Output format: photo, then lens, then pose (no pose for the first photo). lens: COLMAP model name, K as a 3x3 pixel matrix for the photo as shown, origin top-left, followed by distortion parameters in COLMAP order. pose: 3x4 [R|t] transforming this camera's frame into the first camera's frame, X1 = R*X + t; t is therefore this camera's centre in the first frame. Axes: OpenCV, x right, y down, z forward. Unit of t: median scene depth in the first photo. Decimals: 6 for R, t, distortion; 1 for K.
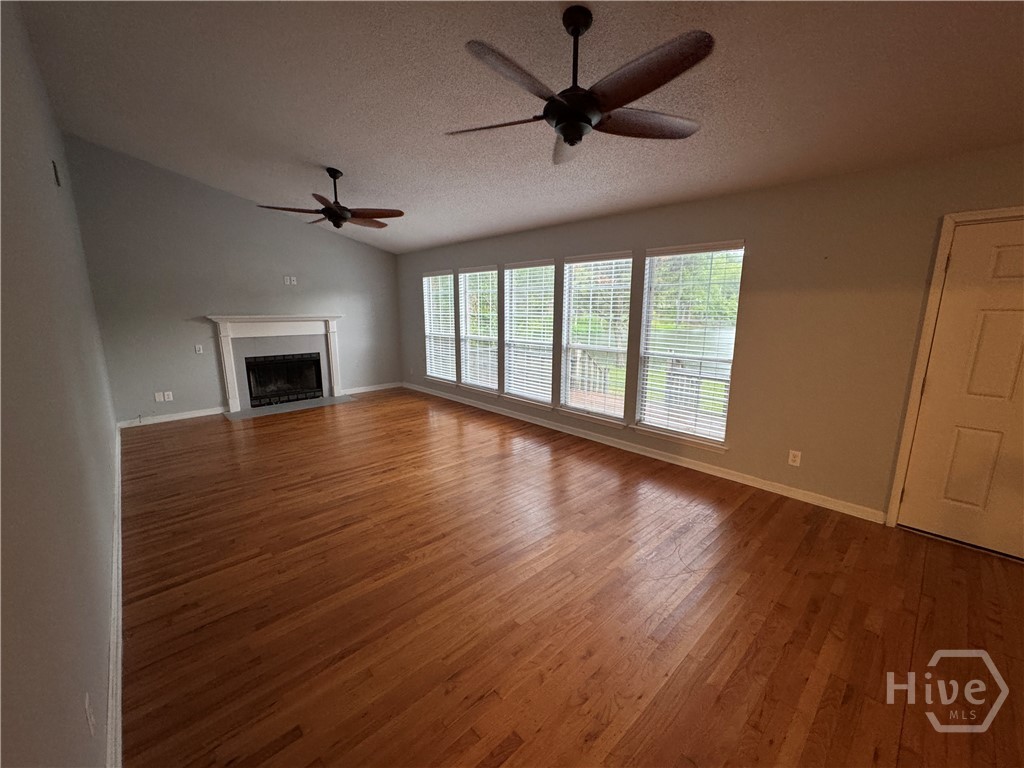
lens RADIAL K [[413.6, 0, 513.7], [0, 413.6, 383.1], [0, 0, 1]] dist [0.003949, 0.000631]
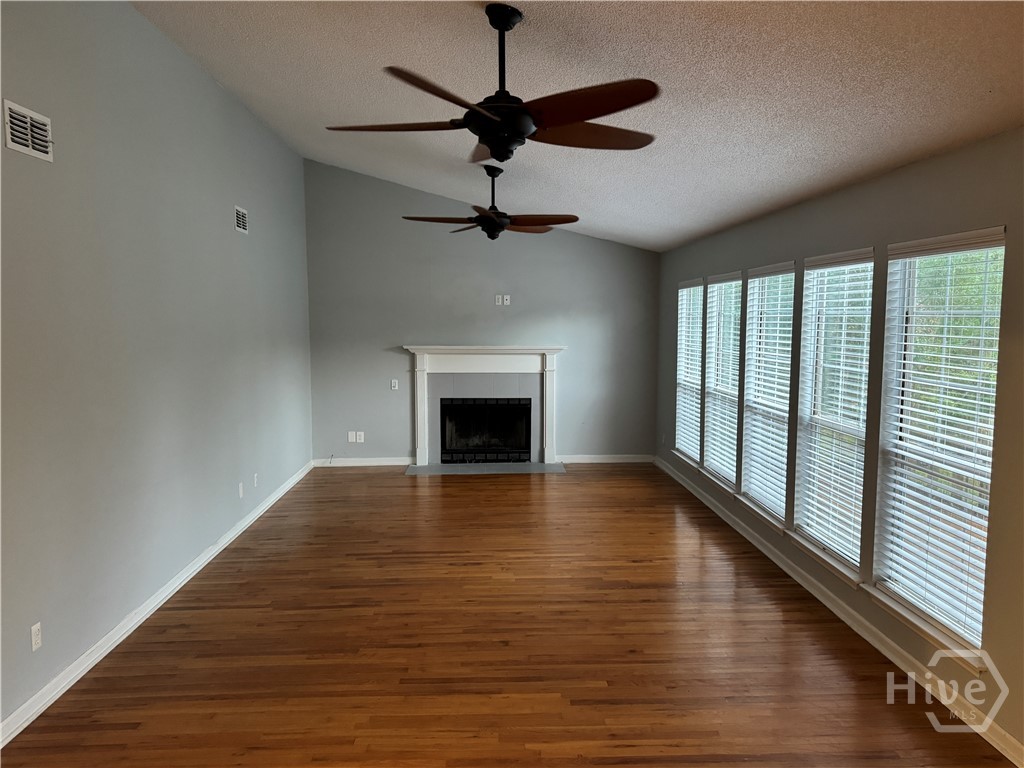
lens RADIAL K [[772.3, 0, 511.5], [0, 772.3, 381.9], [0, 0, 1]] dist [0.051353, -0.030132]
pose [[0.753996, 0.054146, -0.654643, 0.424754], [-0.119008, 0.991365, -0.055072, -0.029034], [0.646008, 0.119432, 0.753929, -0.021260]]
